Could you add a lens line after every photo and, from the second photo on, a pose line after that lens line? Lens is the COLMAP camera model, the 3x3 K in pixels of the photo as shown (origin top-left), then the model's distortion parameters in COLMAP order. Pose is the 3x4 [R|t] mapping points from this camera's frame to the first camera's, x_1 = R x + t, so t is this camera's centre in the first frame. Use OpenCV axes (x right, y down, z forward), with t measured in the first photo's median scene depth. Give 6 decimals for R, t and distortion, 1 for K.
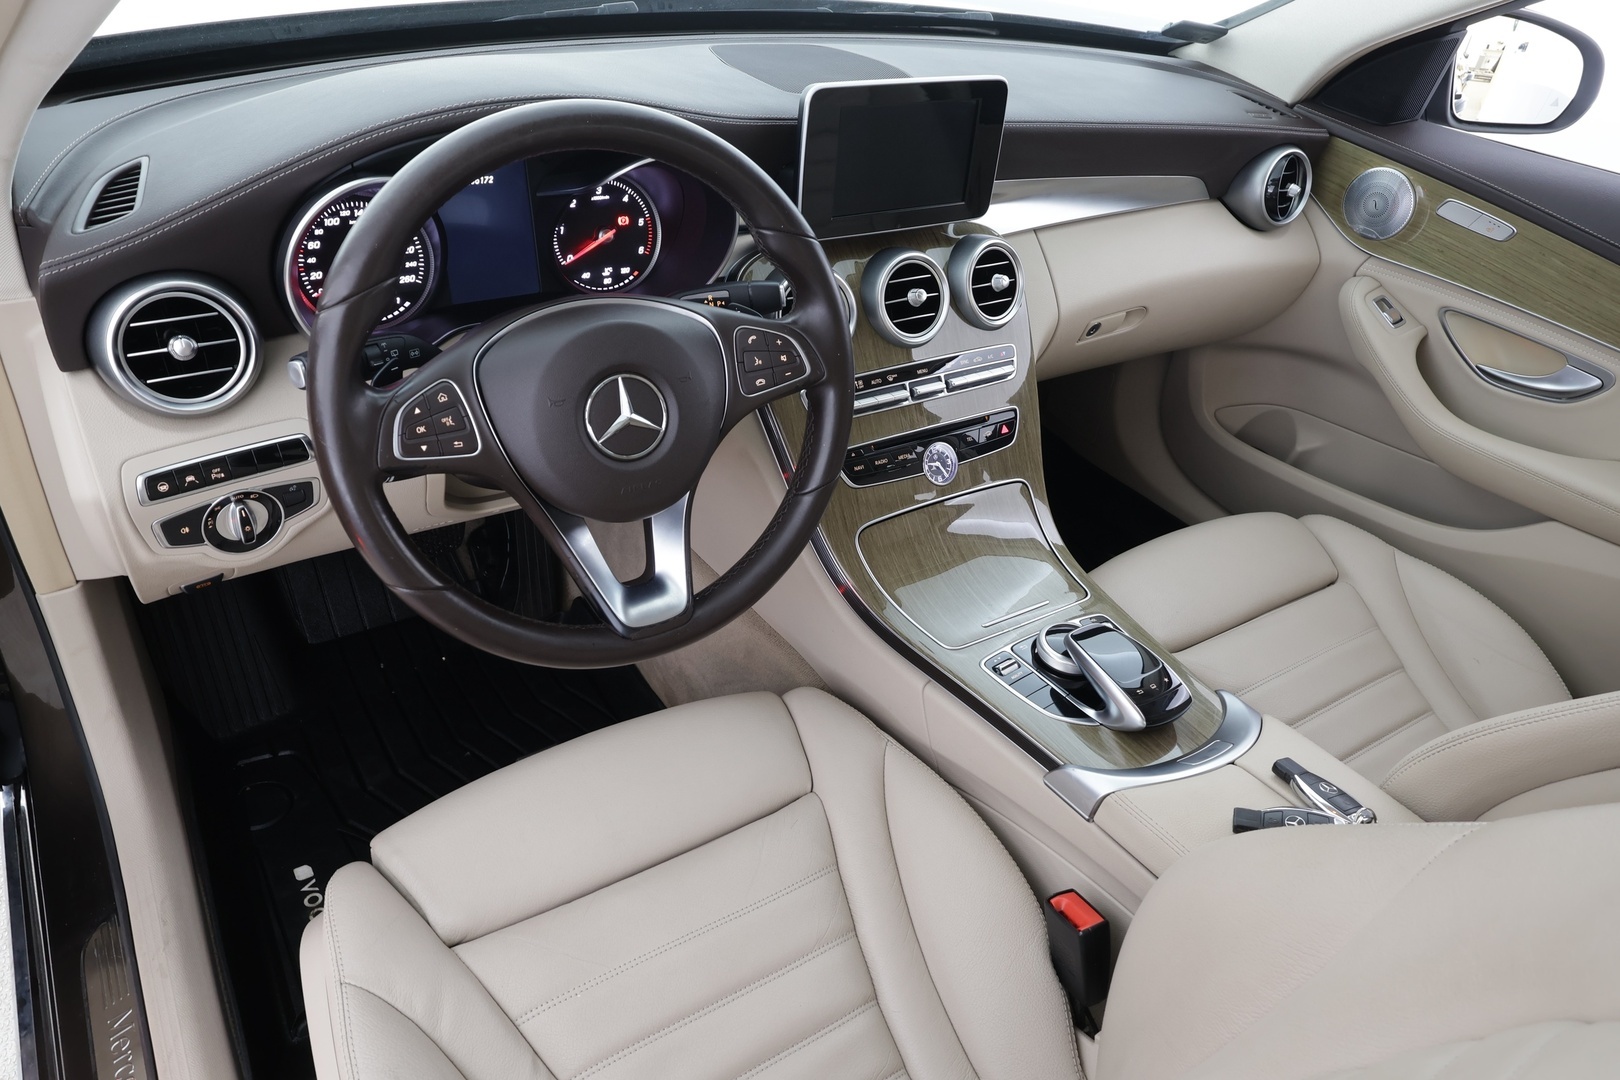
lens RADIAL K [[1114.9, 0, 810.0], [0, 1114.9, 540.0], [0, 0, 1]] dist [-0.002658, -0.000006]
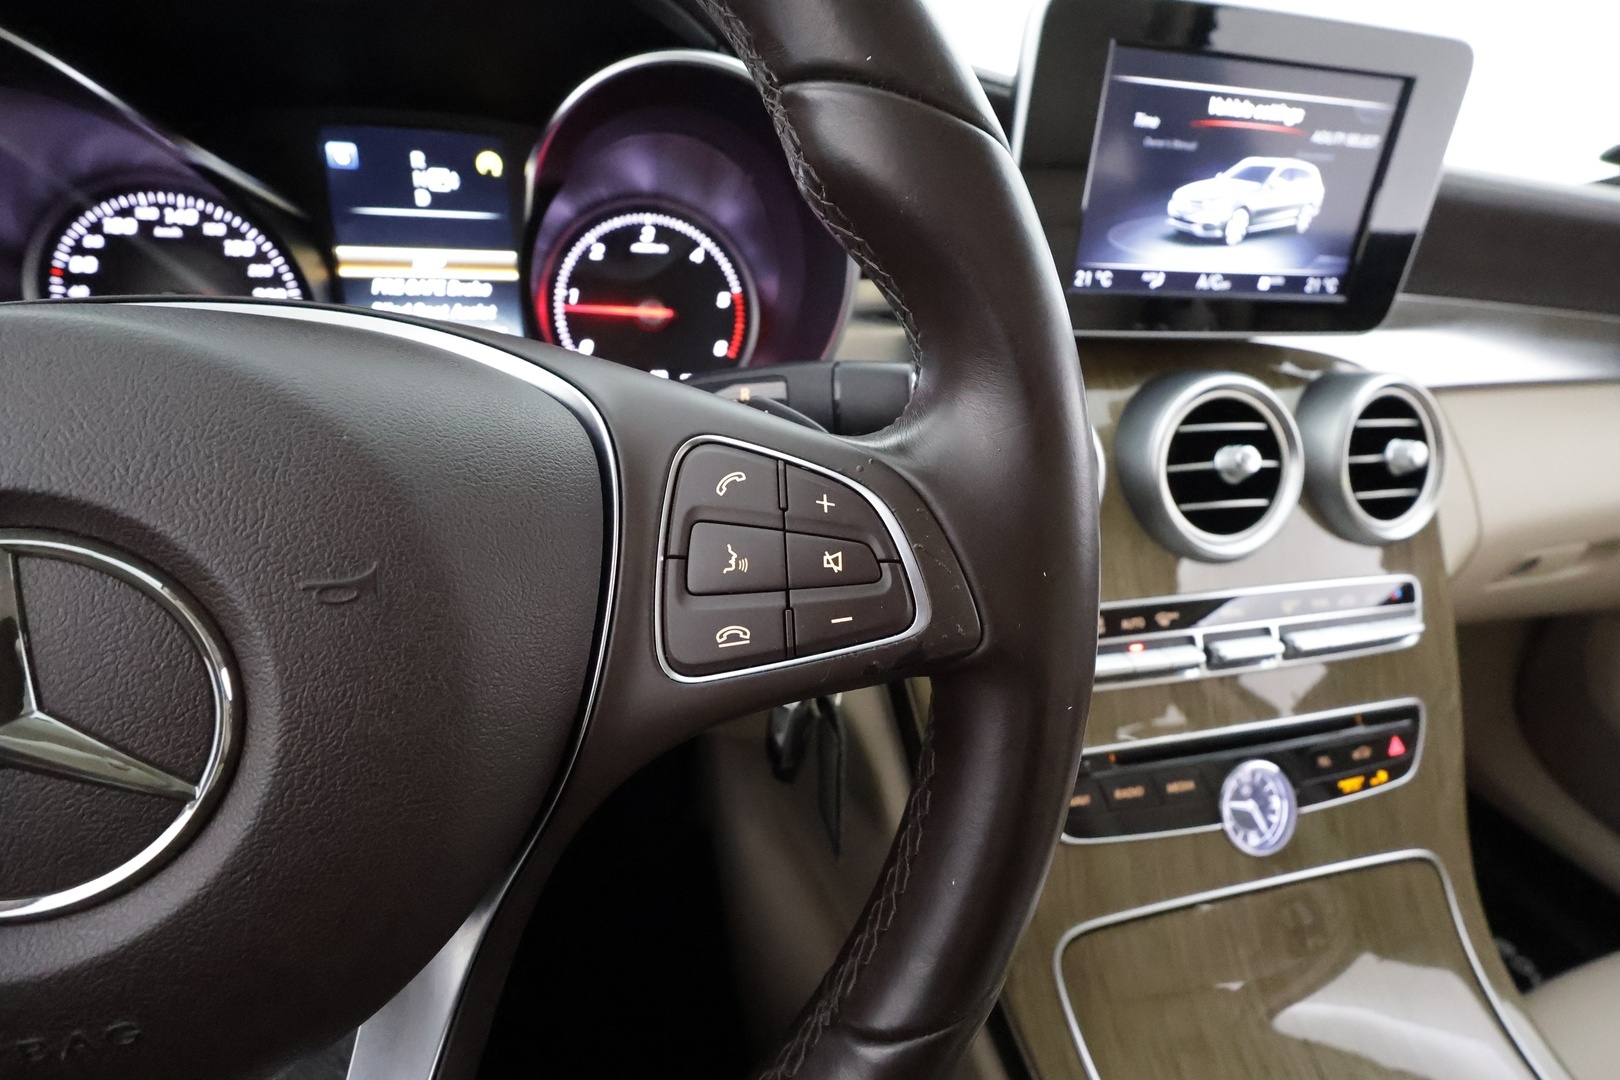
lens RADIAL K [[760.2, 0, 810.0], [0, 760.2, 540.0], [0, 0, 1]] dist [0.013908, -0.000206]
pose [[0.949943, 0.102334, -0.295187, 0.020156], [-0.150009, 0.978196, -0.143629, -0.109366], [0.274052, 0.180720, 0.944582, 0.640830]]
